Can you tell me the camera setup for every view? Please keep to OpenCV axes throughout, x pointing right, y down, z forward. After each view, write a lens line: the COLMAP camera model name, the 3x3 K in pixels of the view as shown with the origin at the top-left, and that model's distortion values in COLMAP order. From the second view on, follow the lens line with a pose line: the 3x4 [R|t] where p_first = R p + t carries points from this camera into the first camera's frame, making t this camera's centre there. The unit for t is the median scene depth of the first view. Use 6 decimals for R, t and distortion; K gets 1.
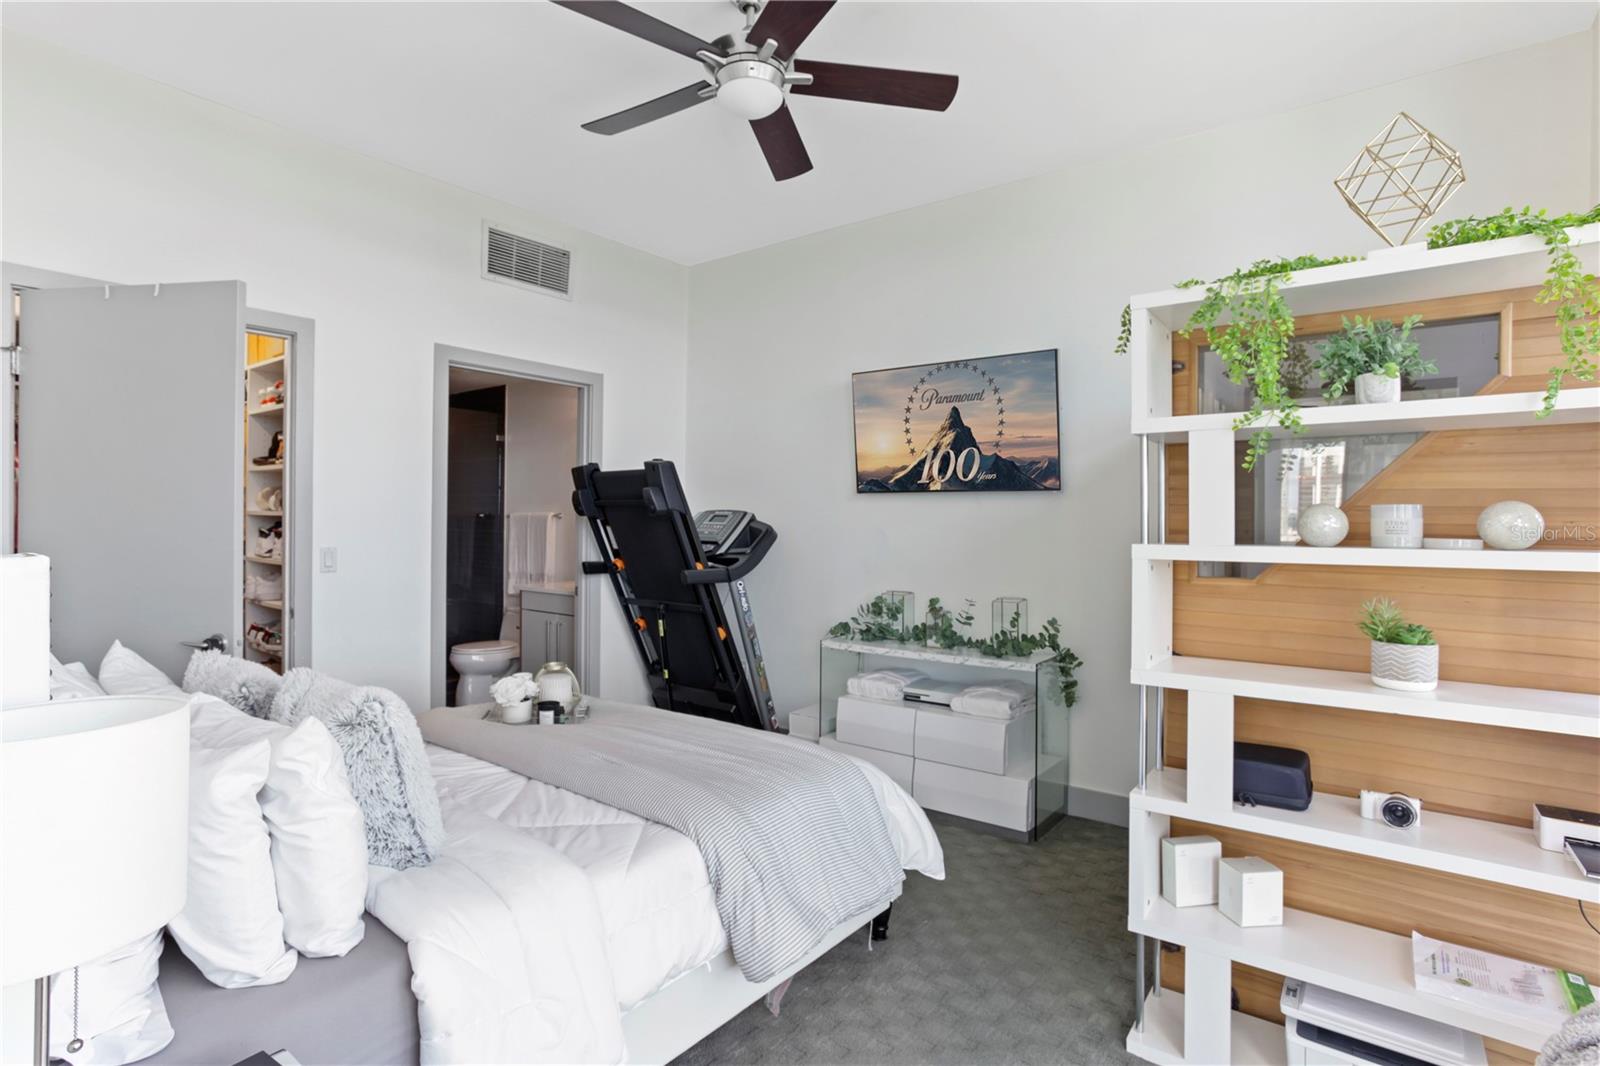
lens RADIAL K [[805.1, 0, 792.1], [0, 805.1, 534.6], [0, 0, 1]] dist [-0.018090, 0.000976]
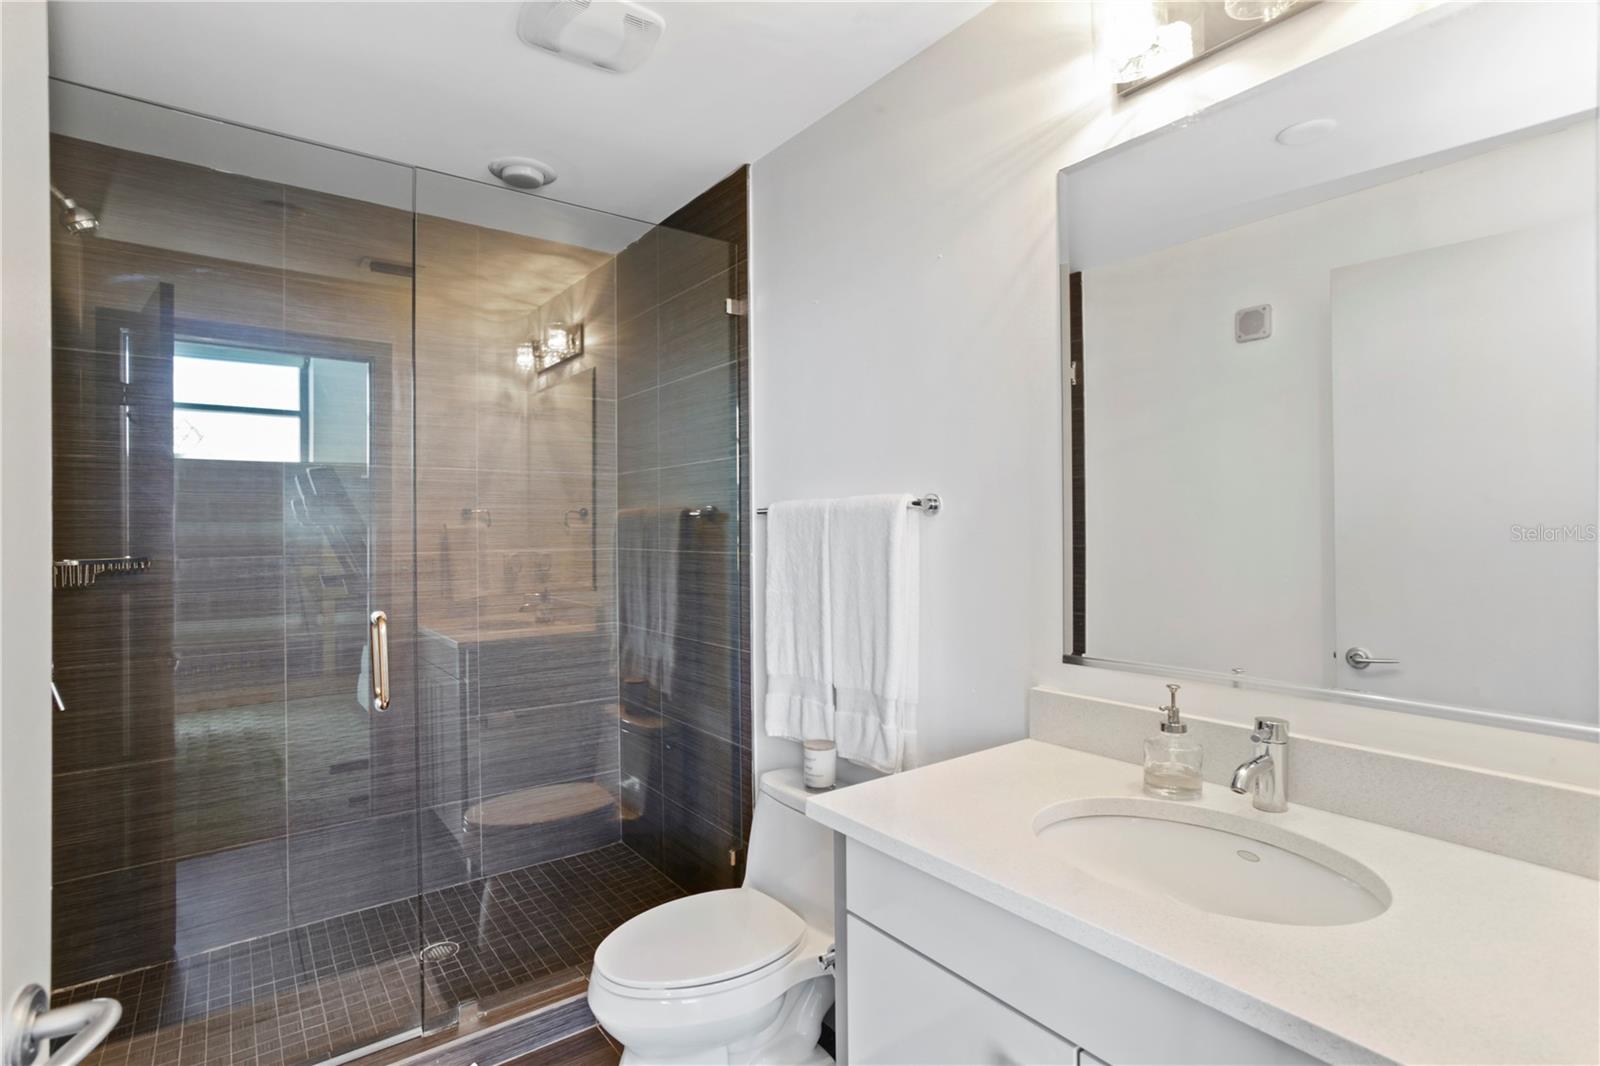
lens RADIAL K [[805.1, 0, 792.1], [0, 805.1, 534.6], [0, 0, 1]] dist [-0.018090, 0.000976]
pose [[0.963537, -0.016783, -0.267049, -0.238678], [0.015297, 0.999854, -0.007642, -0.009517], [0.267138, 0.003279, 0.963653, 0.641383]]
